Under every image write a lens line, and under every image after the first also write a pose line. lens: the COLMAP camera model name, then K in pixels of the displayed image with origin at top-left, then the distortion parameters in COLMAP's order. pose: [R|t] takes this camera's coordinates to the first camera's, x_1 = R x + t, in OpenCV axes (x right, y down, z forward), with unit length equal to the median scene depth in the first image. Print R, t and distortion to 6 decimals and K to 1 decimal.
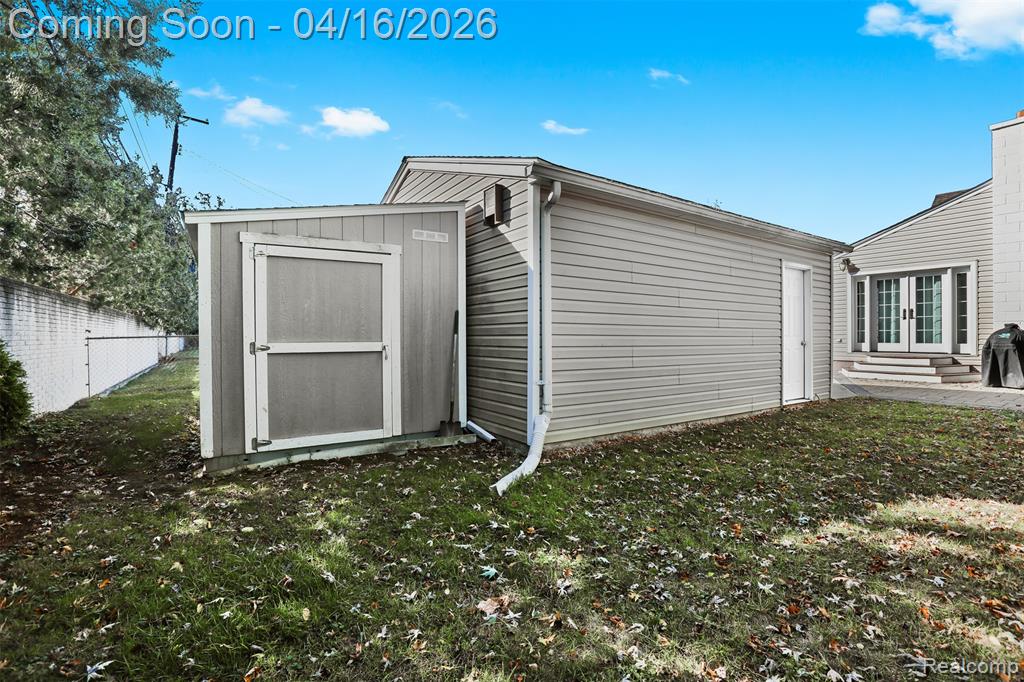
lens RADIAL K [[471.3, 0, 512.0], [0, 471.3, 341.0], [0, 0, 1]] dist [-0.042705, 0.014889]
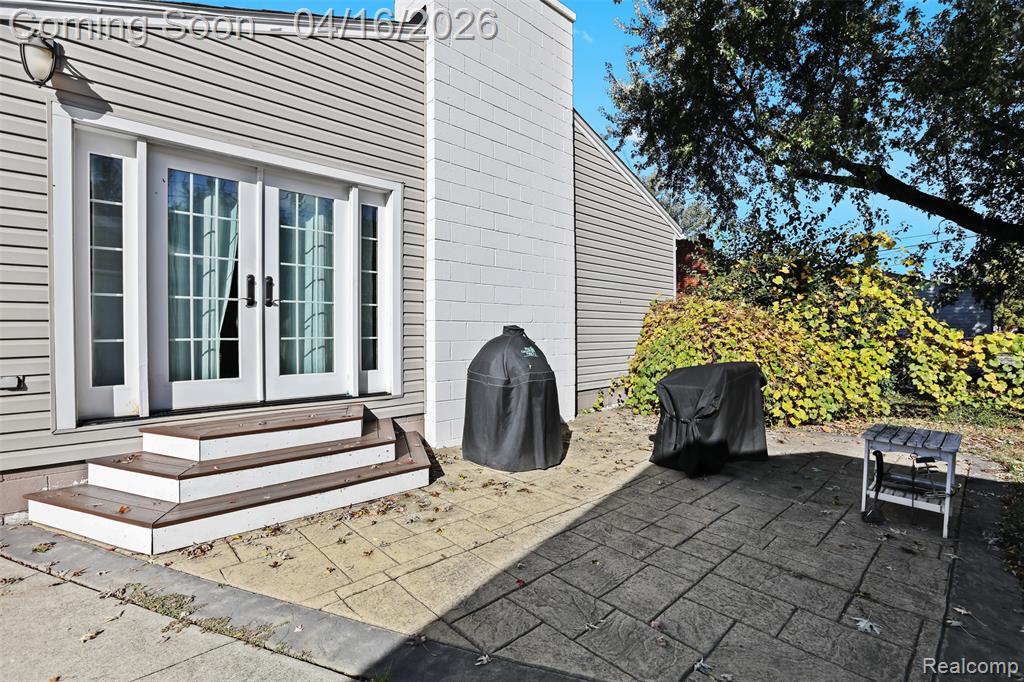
lens RADIAL K [[471.3, 0, 512.0], [0, 471.3, 341.0], [0, 0, 1]] dist [-0.042705, 0.014889]
pose [[-0.162384, -0.010768, 0.986669, 0.493040], [0.010794, 0.999861, 0.012688, -0.024307], [-0.986669, 0.012710, -0.162246, 0.879695]]
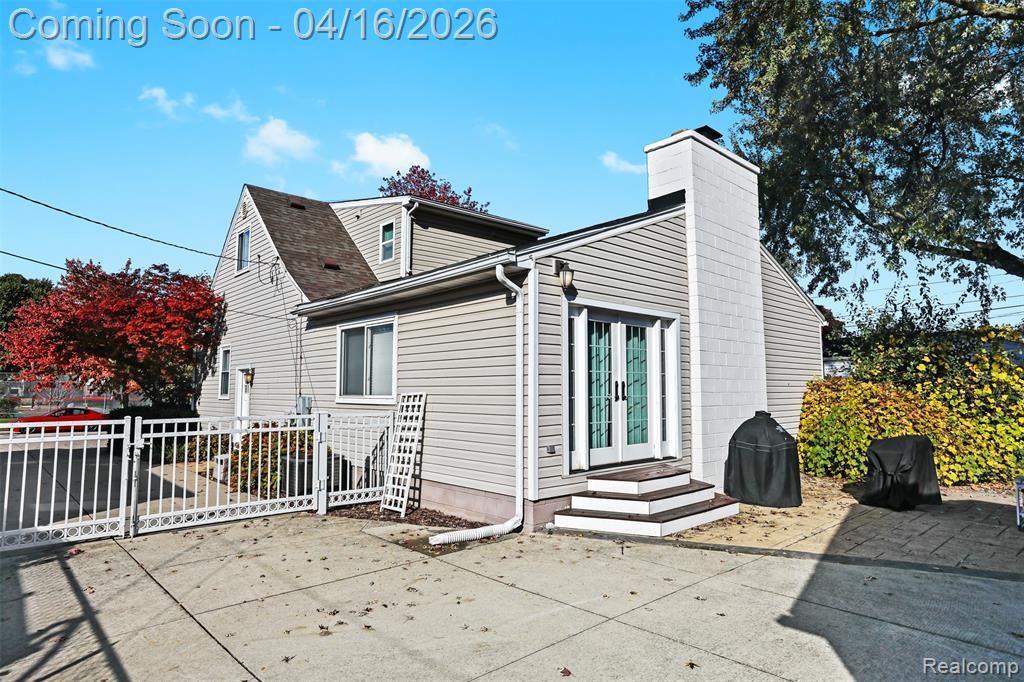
lens RADIAL K [[593.5, 0, 512.0], [0, 593.5, 341.0], [0, 0, 1]] dist [-0.027337, 0.029265]
pose [[-0.153794, 0.088594, 0.984123, 0.192420], [0.008553, 0.996054, -0.088332, -0.056783], [-0.988066, -0.005167, -0.153945, 1.243400]]
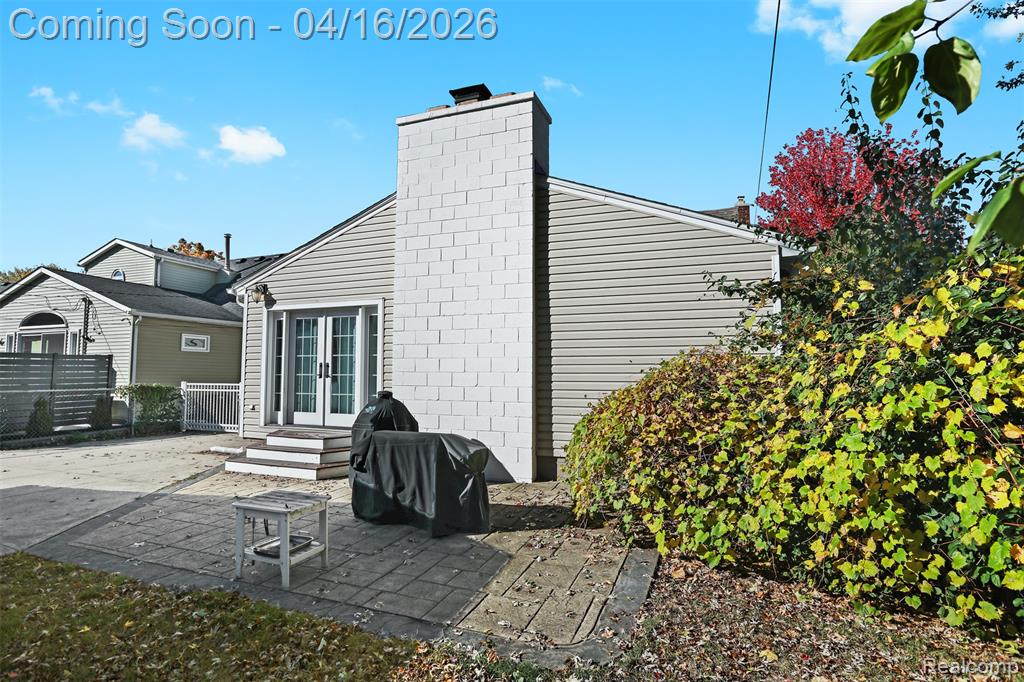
lens RADIAL K [[530.2, 0, 508.2], [0, 530.2, 340.4], [0, 0, 1]] dist [-0.025740, 0.000642]
pose [[0.825860, 0.046748, 0.561935, 0.647521], [-0.003404, 0.996953, -0.077934, -0.042823], [-0.563866, 0.062450, 0.823502, 0.193463]]
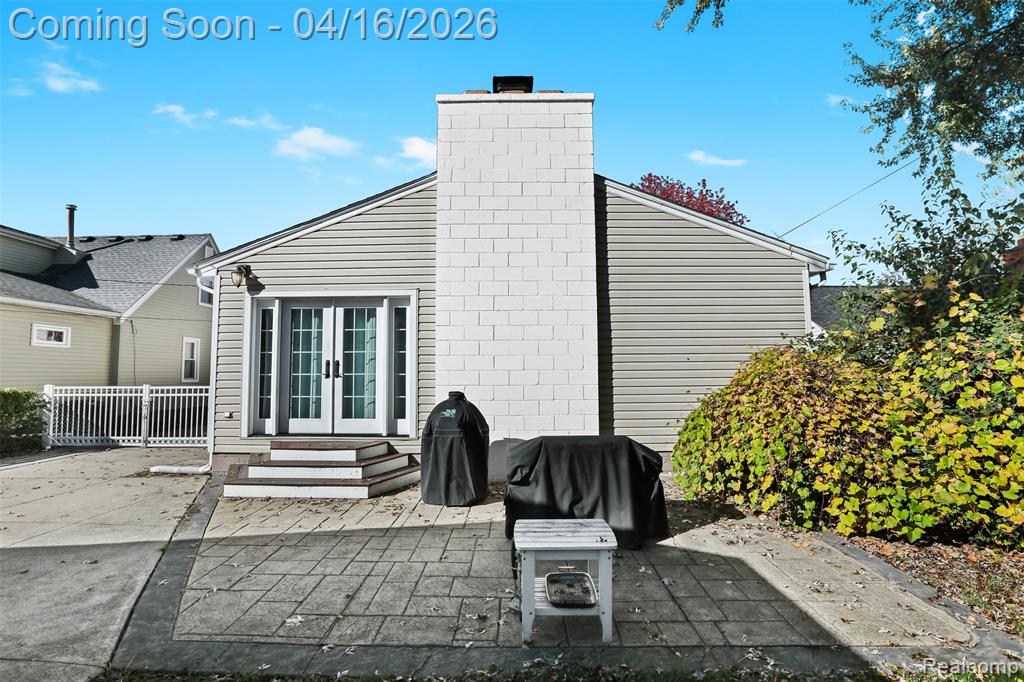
lens RADIAL K [[482.4, 0, 512.0], [0, 482.4, 341.0], [0, 0, 1]] dist [-0.046071, 0.016618]
pose [[0.573397, 0.059346, 0.817125, 0.490647], [0.009423, 0.996829, -0.079010, -0.044109], [-0.819223, 0.053004, 0.571020, 0.459886]]
